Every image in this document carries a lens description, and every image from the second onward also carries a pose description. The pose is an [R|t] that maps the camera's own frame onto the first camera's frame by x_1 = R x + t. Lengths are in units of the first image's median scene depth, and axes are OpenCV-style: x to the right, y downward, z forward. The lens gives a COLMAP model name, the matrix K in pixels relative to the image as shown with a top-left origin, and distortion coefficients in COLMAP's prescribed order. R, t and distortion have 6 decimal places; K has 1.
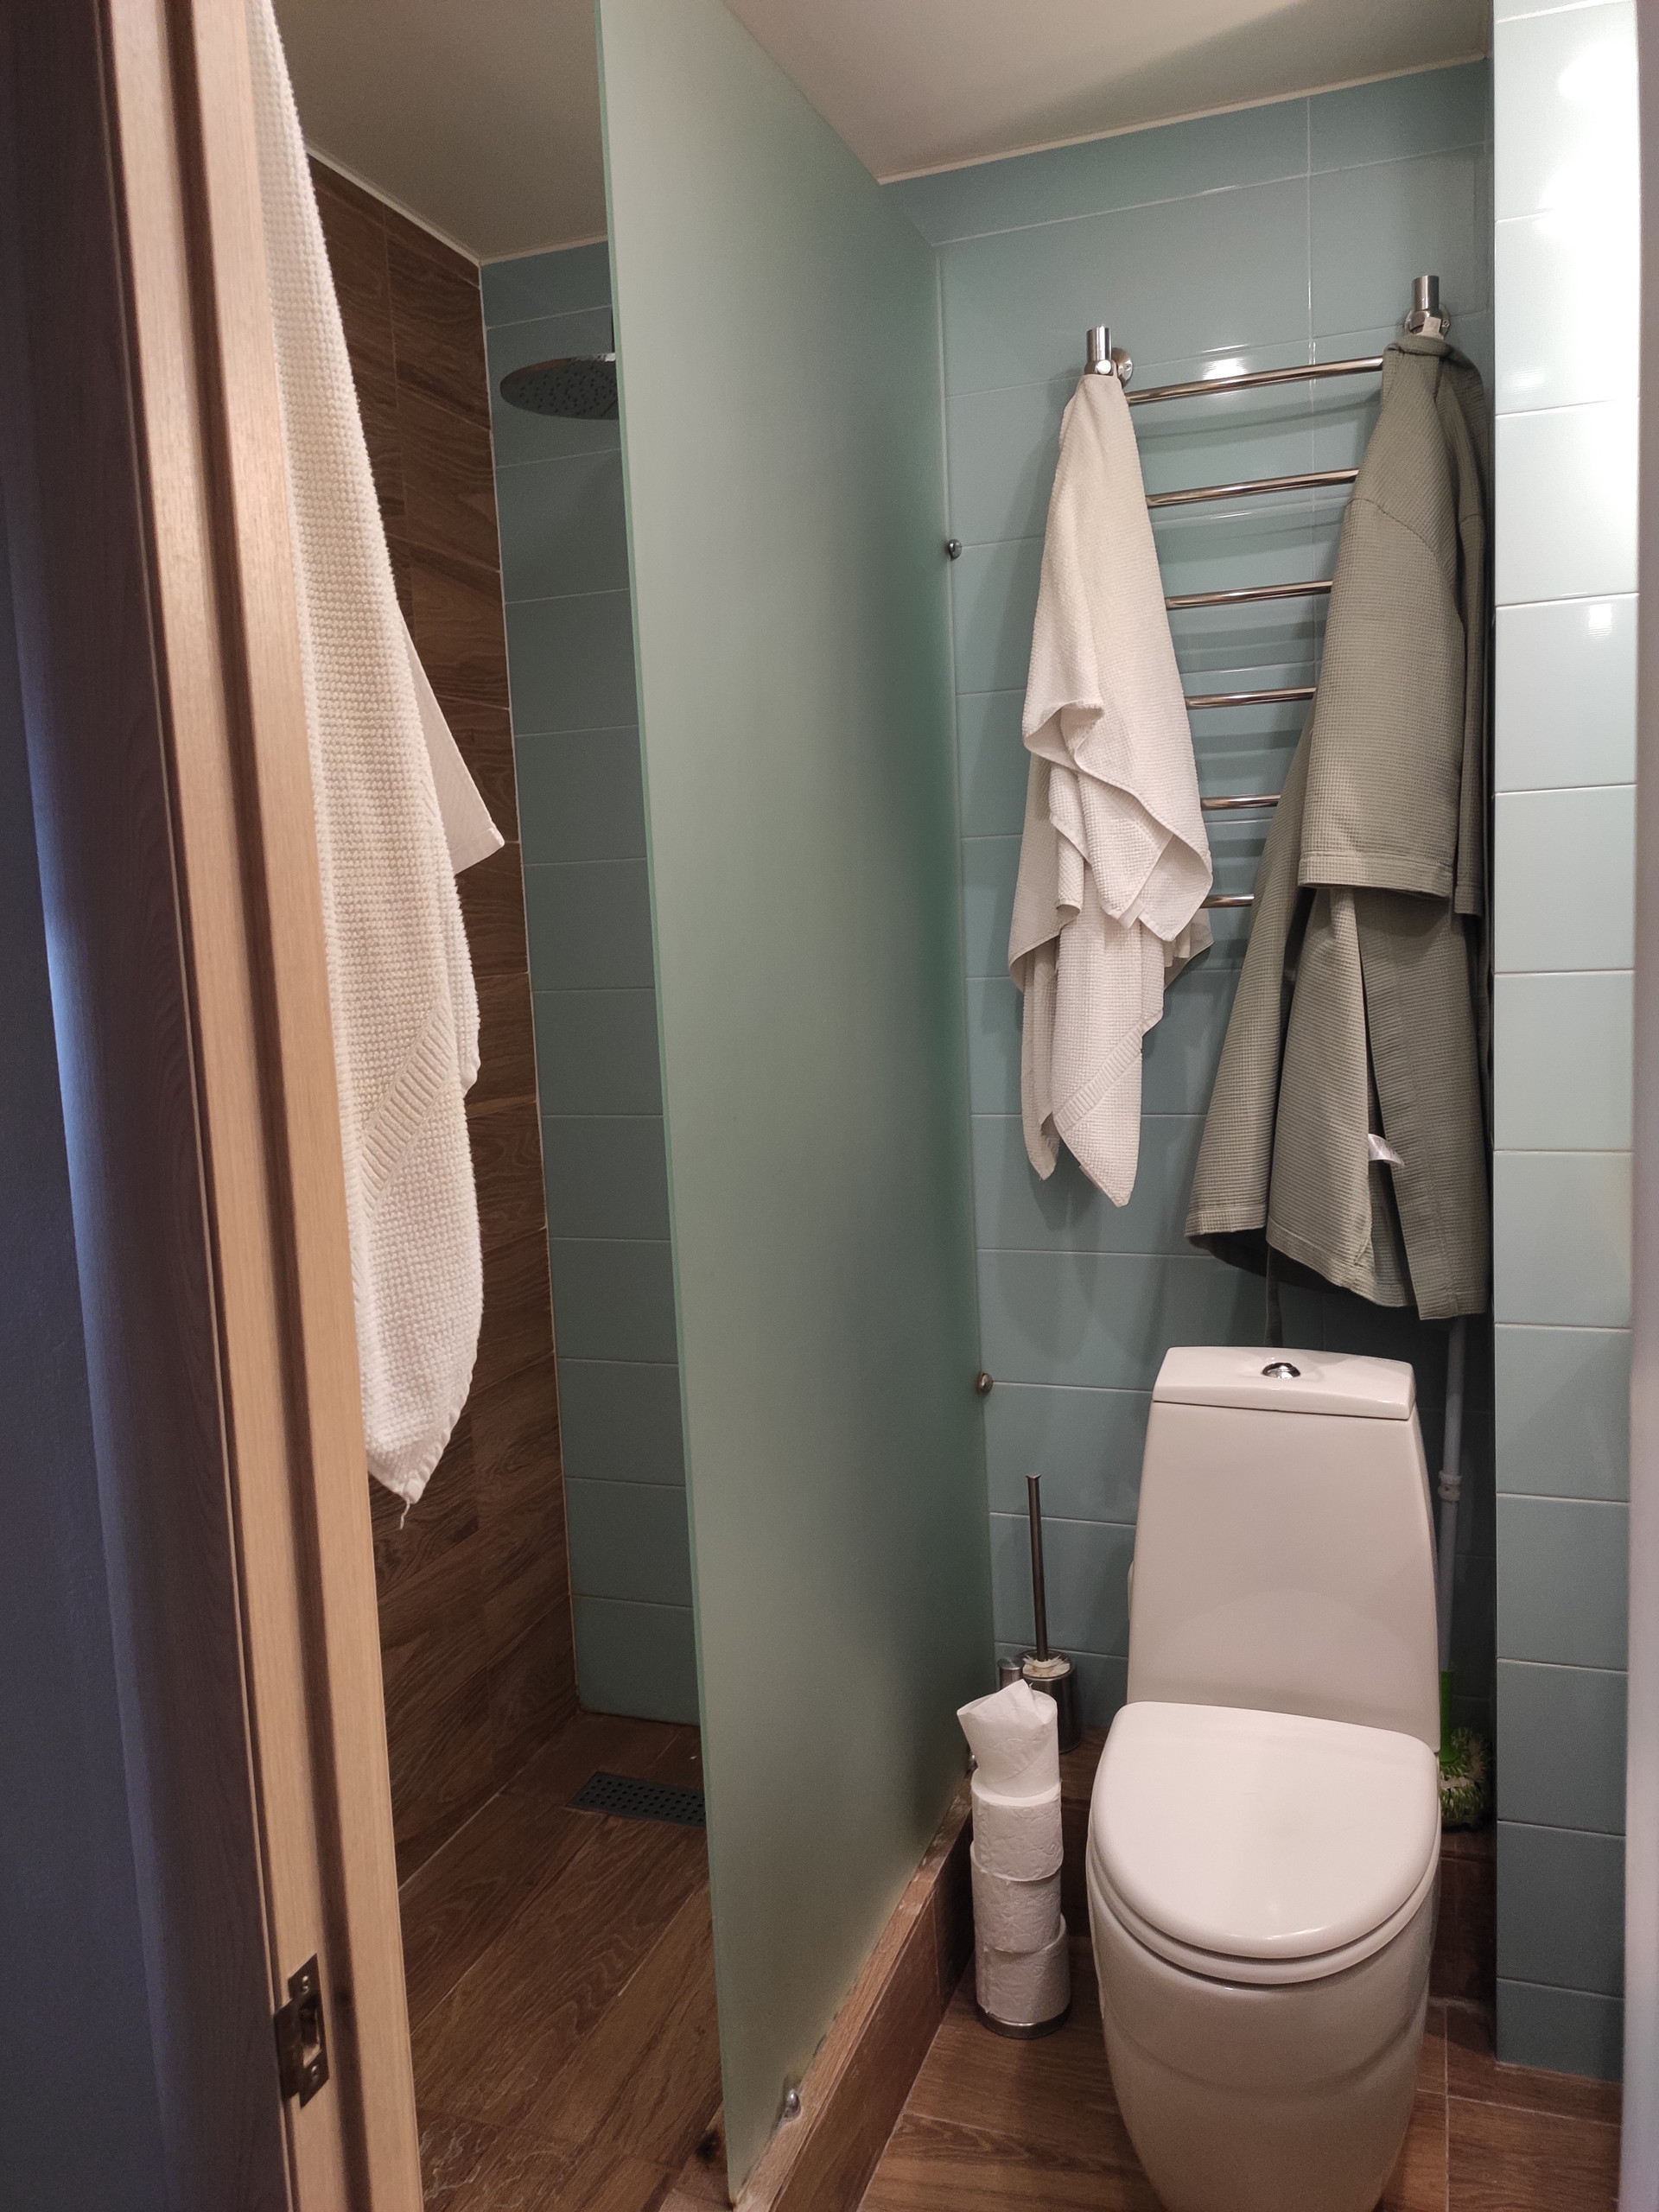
lens RADIAL K [[1673.7, 0, 818.9], [0, 1673.7, 1118.8], [0, 0, 1]] dist [0.024188, -0.013008]
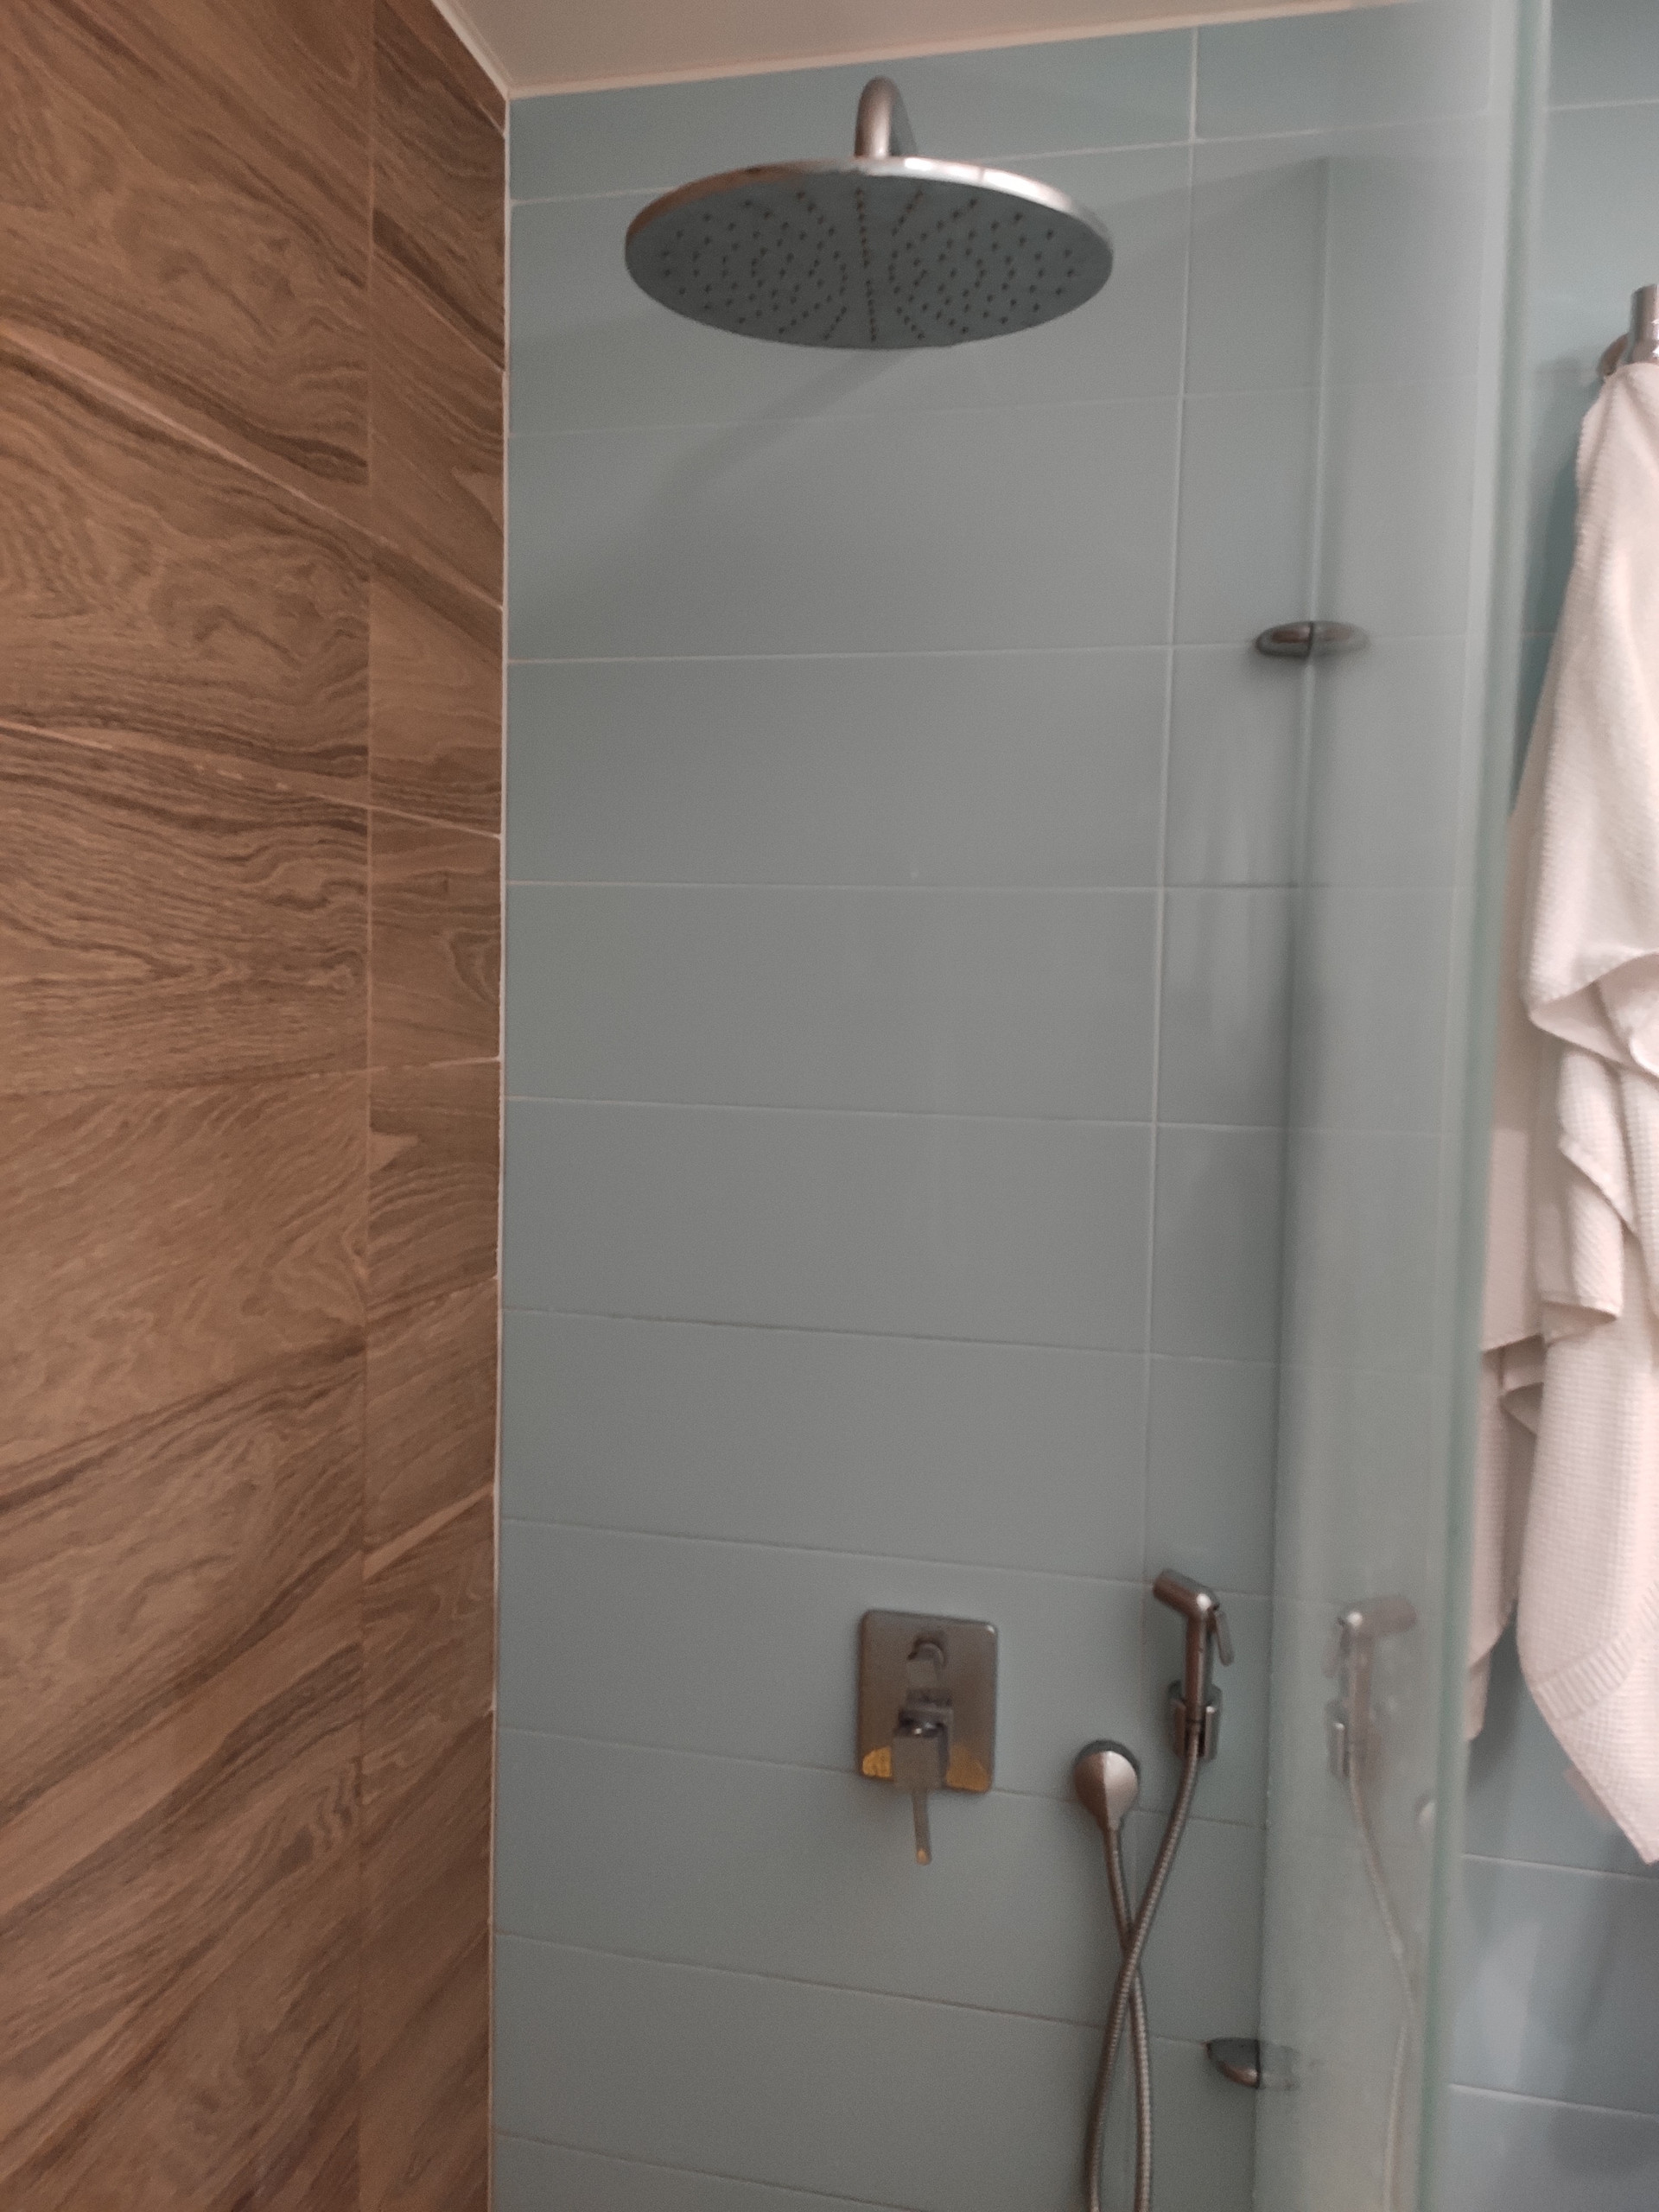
lens RADIAL K [[1673.7, 0, 838.1], [0, 1673.7, 1105.4], [0, 0, 1]] dist [0.024188, -0.013008]
pose [[0.989063, 0.061584, 0.134020, -0.161195], [-0.053986, 0.996761, -0.059606, -0.139352], [-0.137257, 0.051719, 0.989184, 0.464905]]
